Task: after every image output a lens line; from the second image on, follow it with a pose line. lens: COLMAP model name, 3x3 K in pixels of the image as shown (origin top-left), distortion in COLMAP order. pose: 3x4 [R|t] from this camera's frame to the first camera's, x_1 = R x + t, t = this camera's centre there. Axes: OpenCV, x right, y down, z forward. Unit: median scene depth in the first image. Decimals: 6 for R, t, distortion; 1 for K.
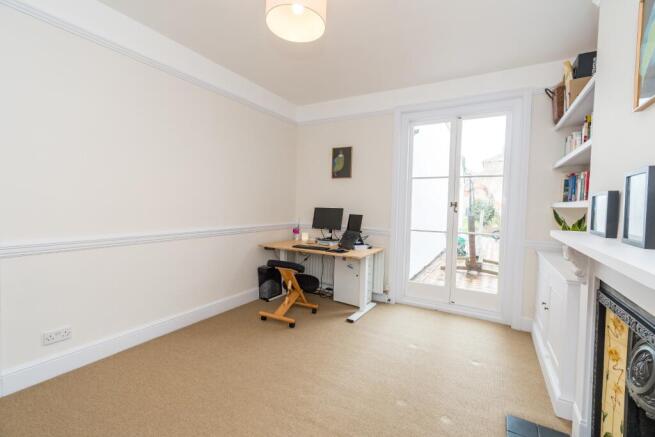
lens RADIAL K [[286.4, 0, 330.1], [0, 286.4, 214.5], [0, 0, 1]] dist [0.001706, 0.000136]
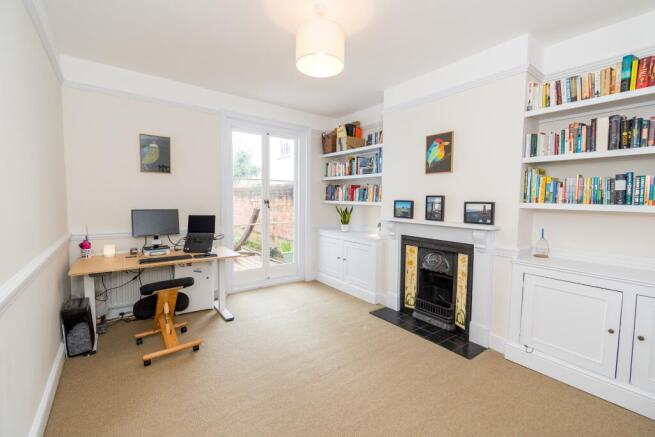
lens RADIAL K [[286.4, 0, 330.1], [0, 286.4, 214.5], [0, 0, 1]] dist [0.001706, 0.000136]
pose [[0.398385, -0.071453, 0.914431, -0.617287], [0.028345, 0.997444, 0.065590, -0.053793], [-0.916780, -0.000210, 0.399392, 0.230504]]
